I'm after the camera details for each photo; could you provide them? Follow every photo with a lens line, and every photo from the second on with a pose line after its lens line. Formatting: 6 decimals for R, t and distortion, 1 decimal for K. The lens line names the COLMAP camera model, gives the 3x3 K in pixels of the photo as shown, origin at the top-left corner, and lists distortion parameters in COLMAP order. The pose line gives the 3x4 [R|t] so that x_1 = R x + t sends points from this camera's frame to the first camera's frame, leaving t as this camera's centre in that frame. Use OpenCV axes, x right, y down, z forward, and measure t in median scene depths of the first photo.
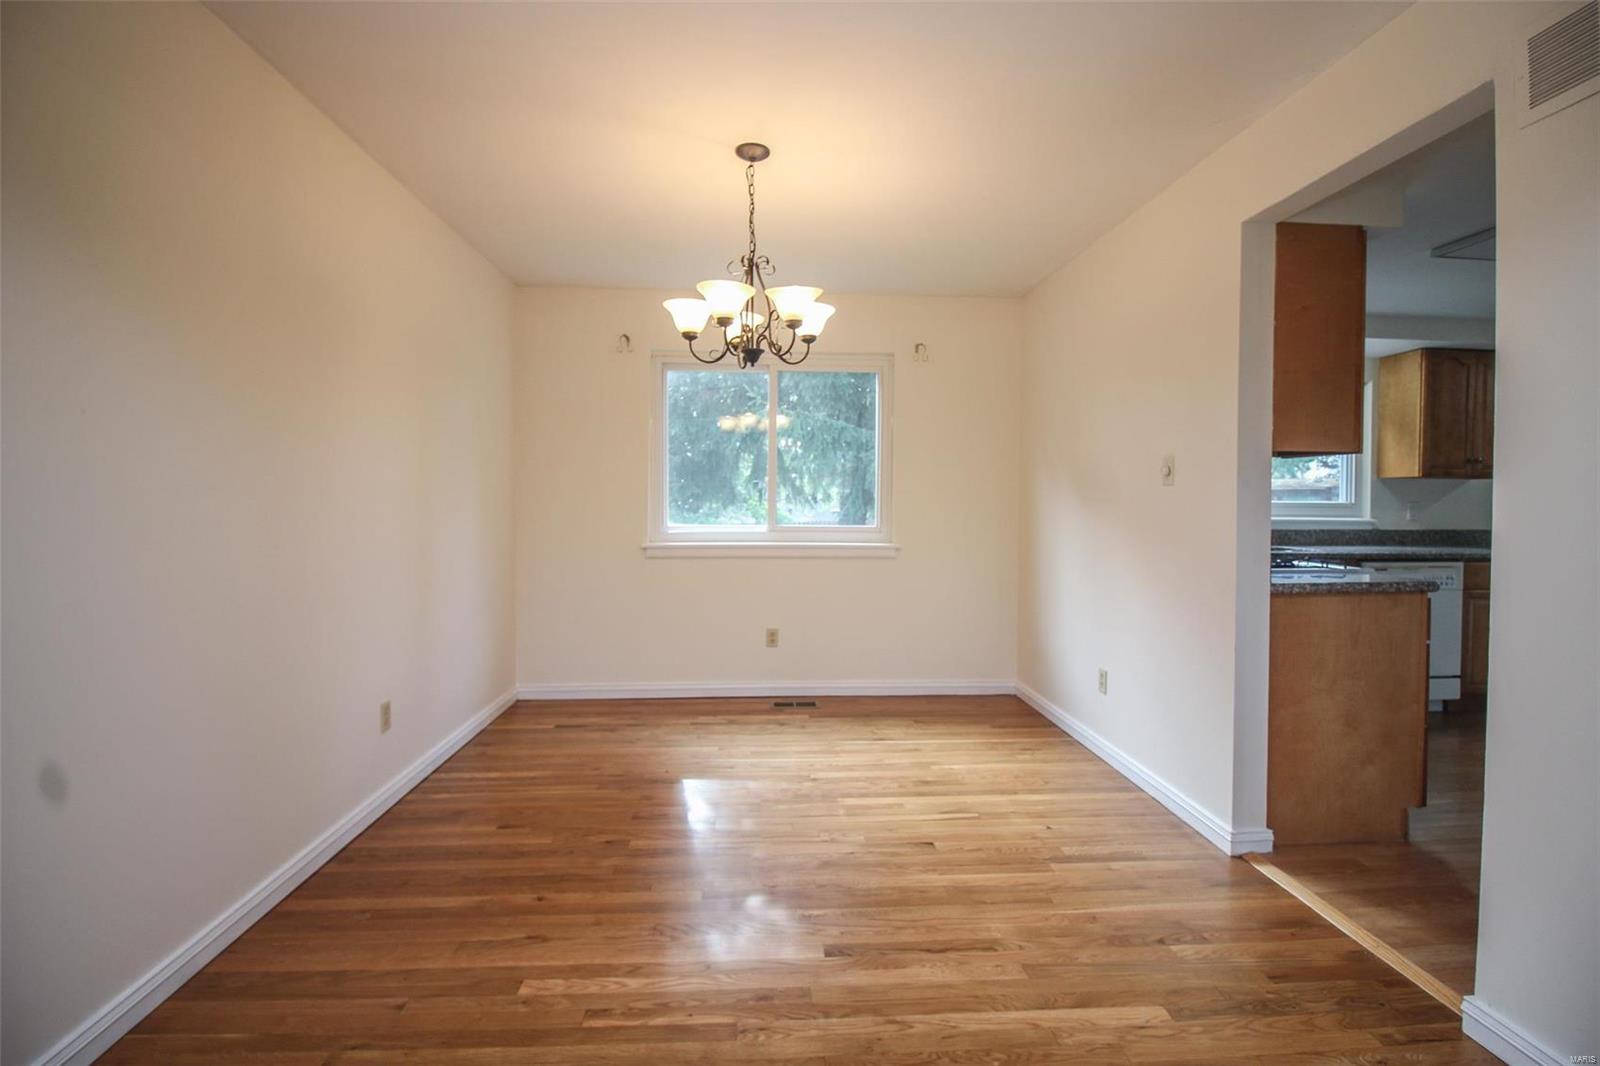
lens RADIAL K [[740.3, 0, 803.2], [0, 740.3, 512.4], [0, 0, 1]] dist [-0.003145, -0.011316]
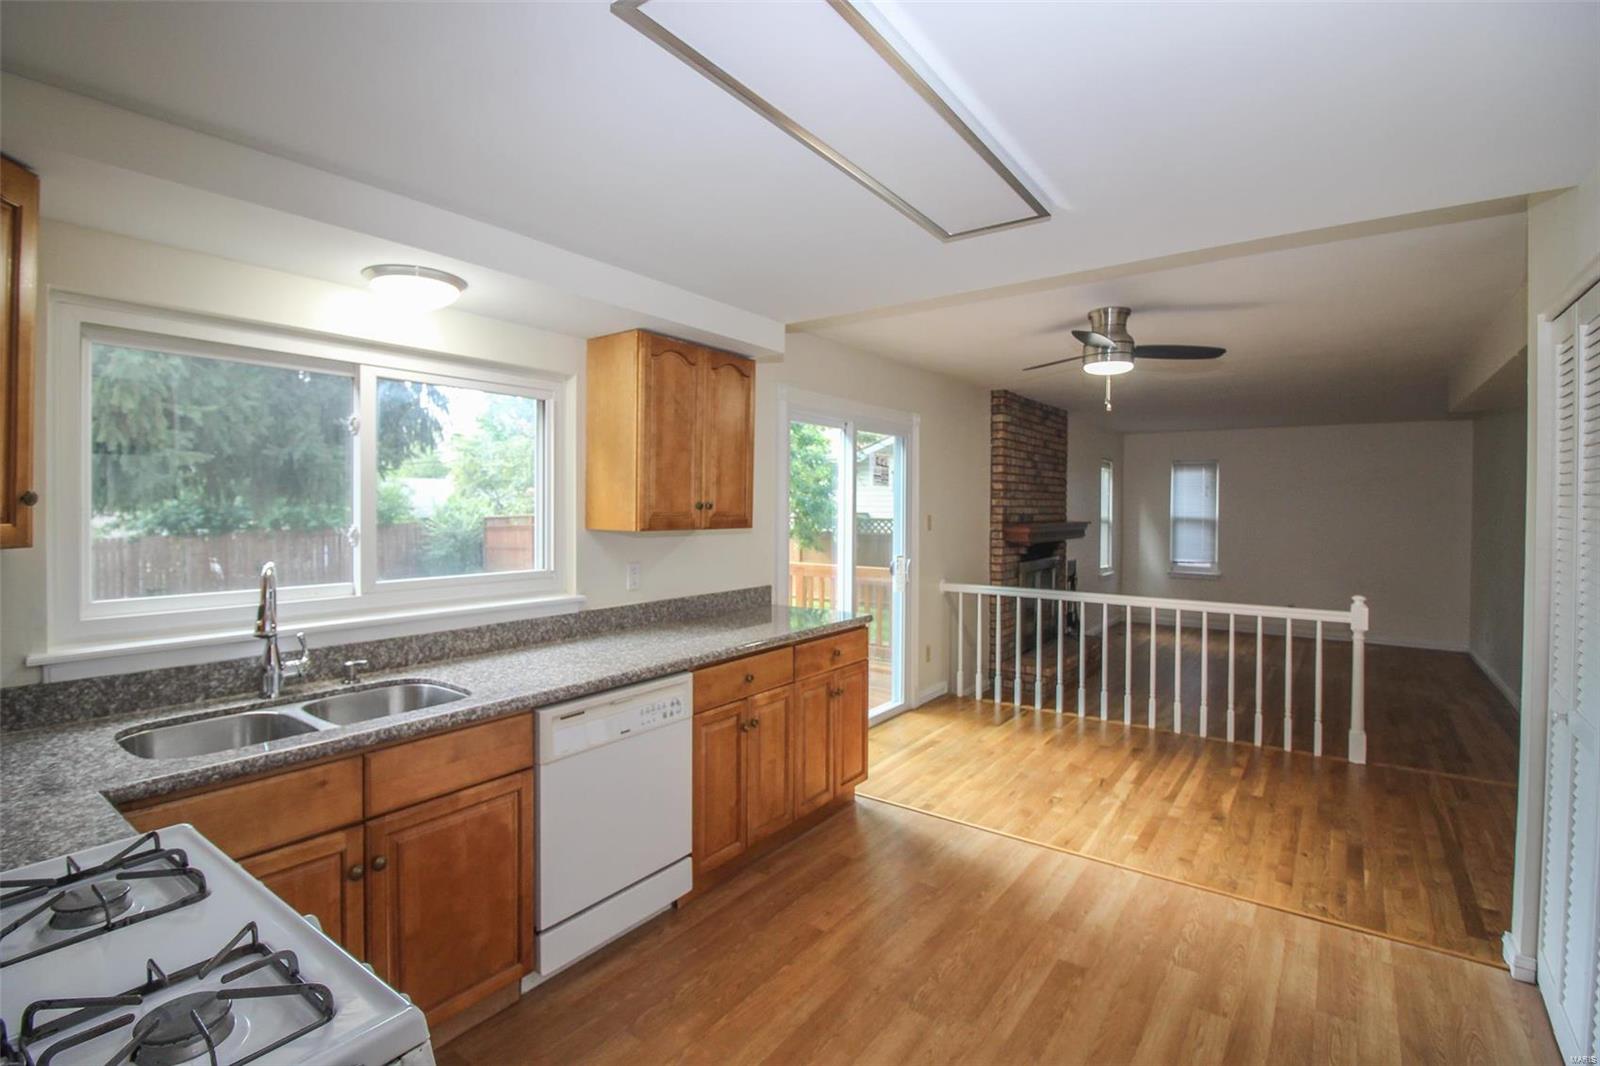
lens RADIAL K [[740.3, 0, 803.2], [0, 740.3, 512.4], [0, 0, 1]] dist [-0.003145, -0.011316]
pose [[0.640502, -0.011349, 0.767873, 0.414931], [0.012724, 0.999910, 0.004166, -0.062086], [-0.767851, 0.007102, 0.640589, 0.452621]]
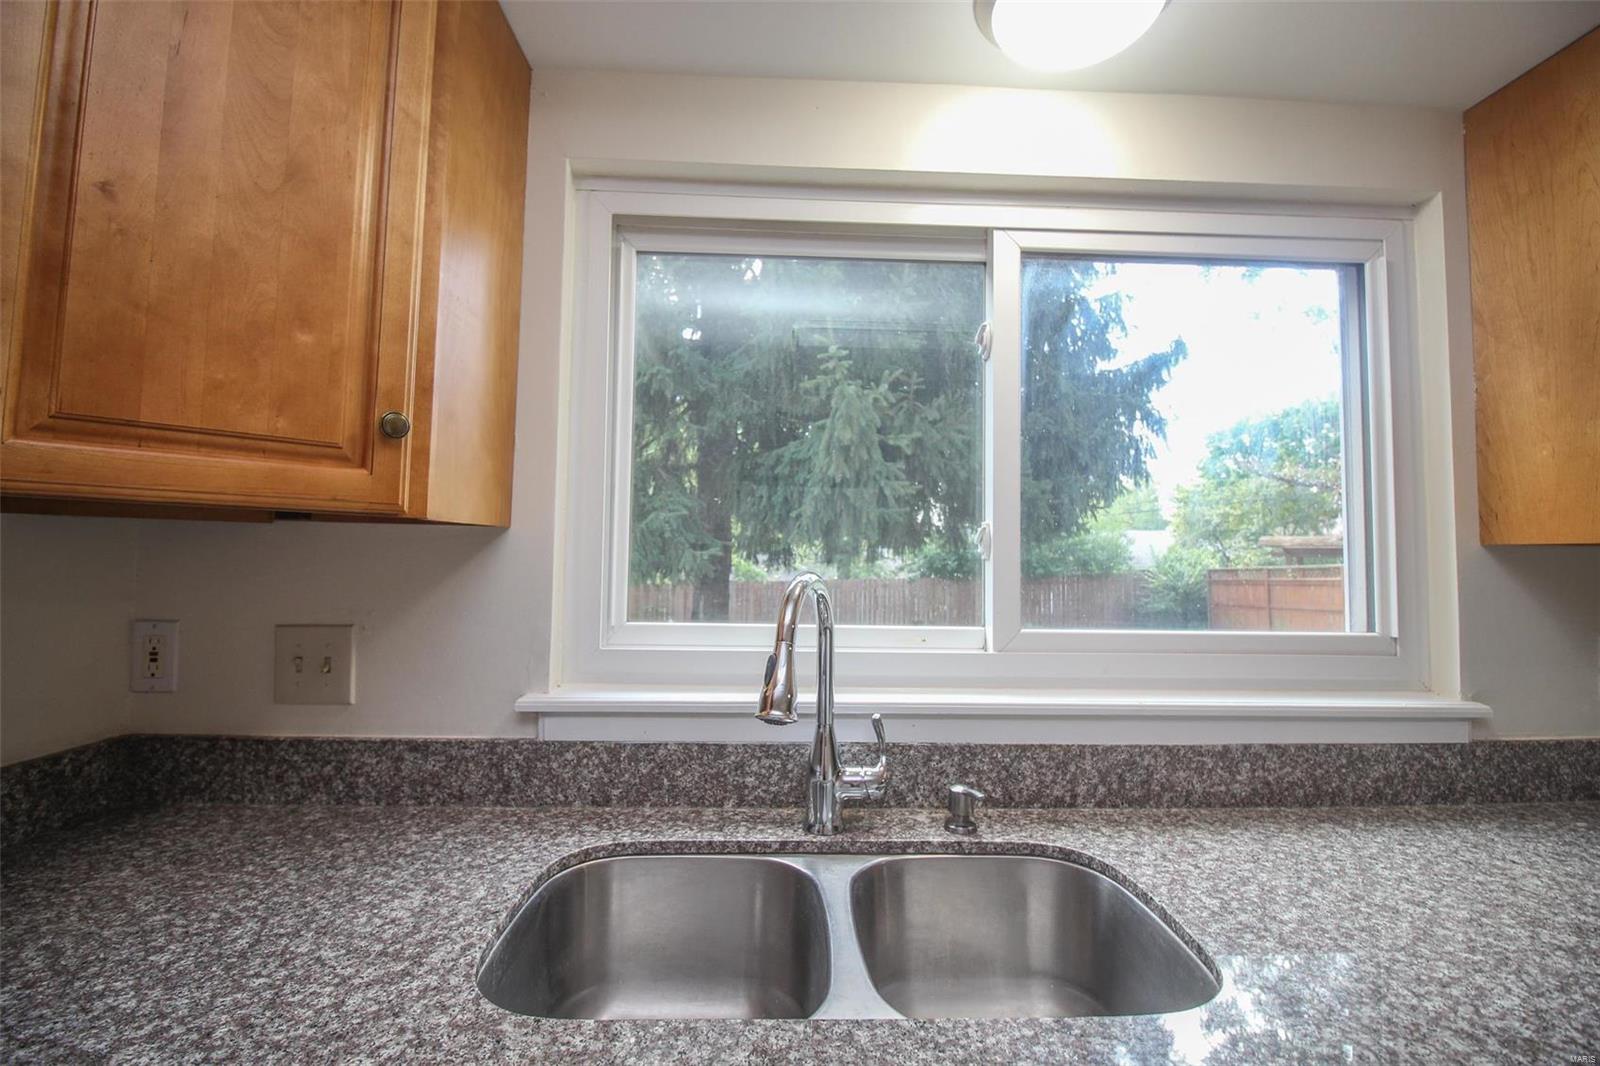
lens RADIAL K [[740.3, 0, 803.2], [0, 740.3, 512.4], [0, 0, 1]] dist [-0.003145, -0.011316]
pose [[0.999513, 0.005341, -0.030743, 0.546786], [-0.007549, 0.997364, -0.072163, -0.037915], [0.030276, 0.072360, 0.996919, 0.733222]]
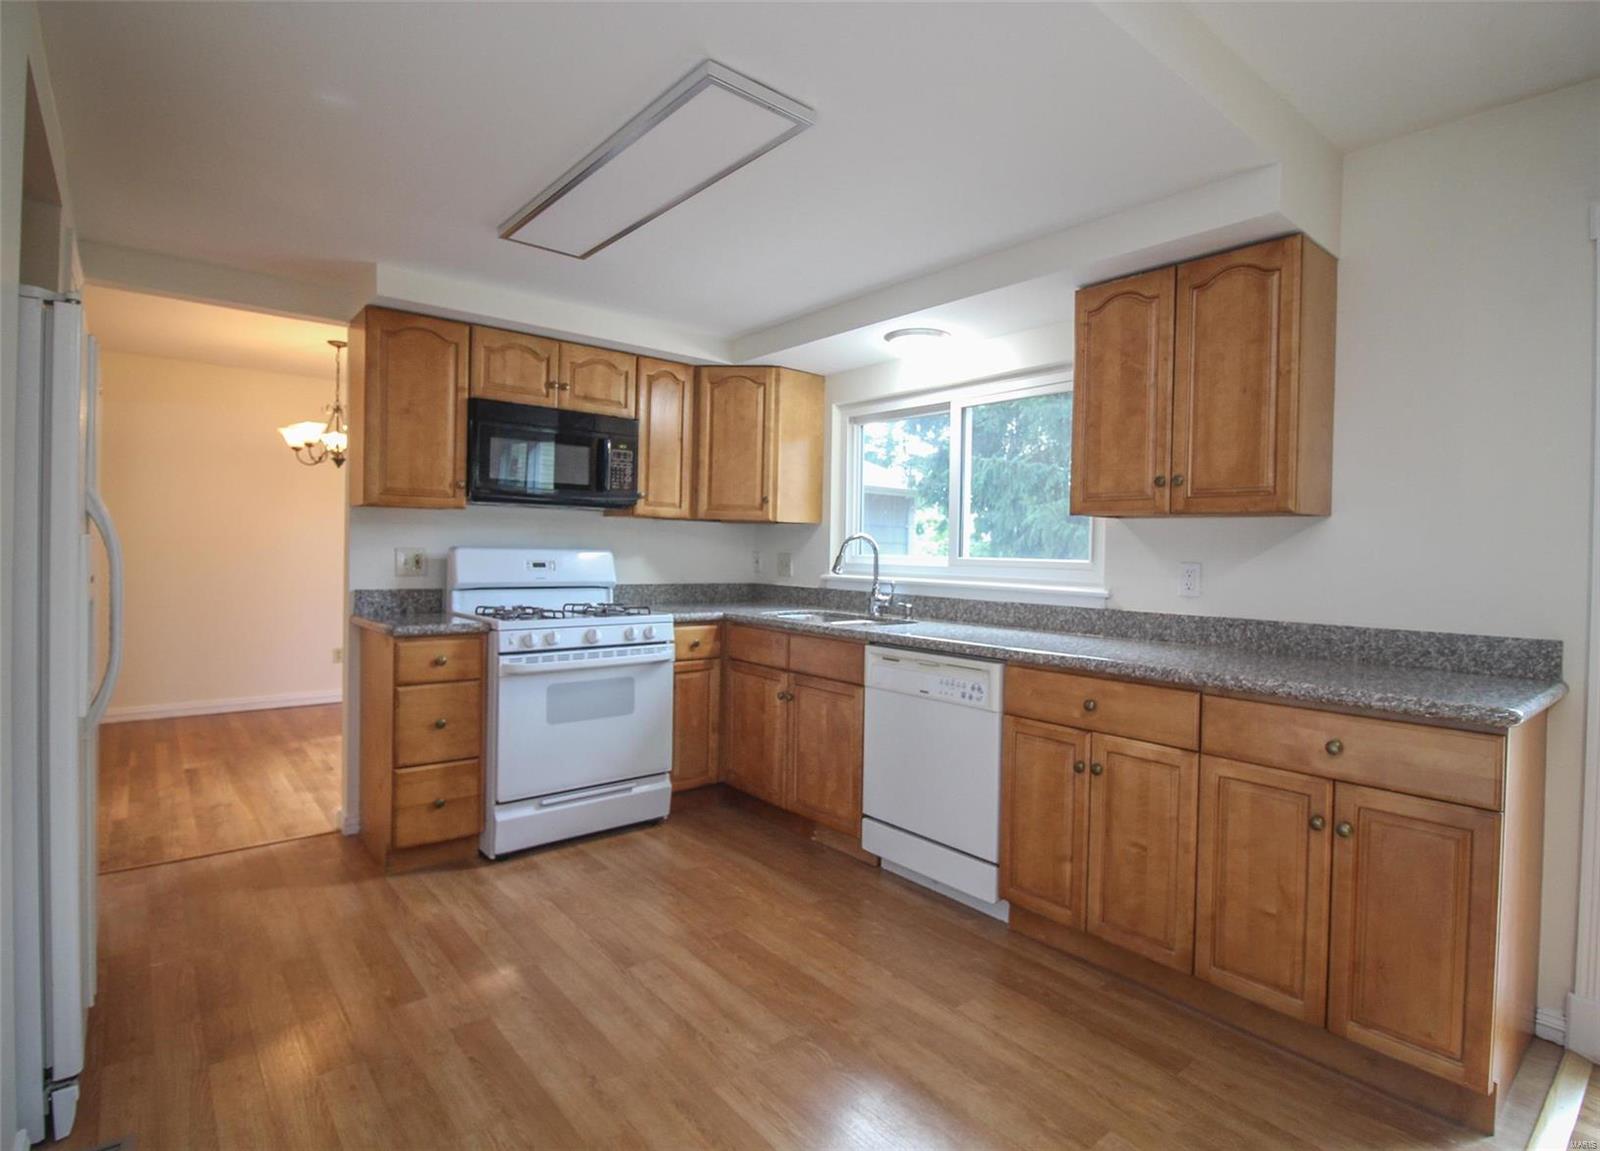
lens RADIAL K [[796.9, 0, 792.8], [0, 796.9, 555.9], [0, 0, 1]] dist [-0.003438, -0.000446]
pose [[0.582612, 0.010320, -0.812685, 1.144614], [-0.029030, 0.999546, -0.008118, -0.006226], [0.812232, 0.028322, 0.582647, 0.439968]]
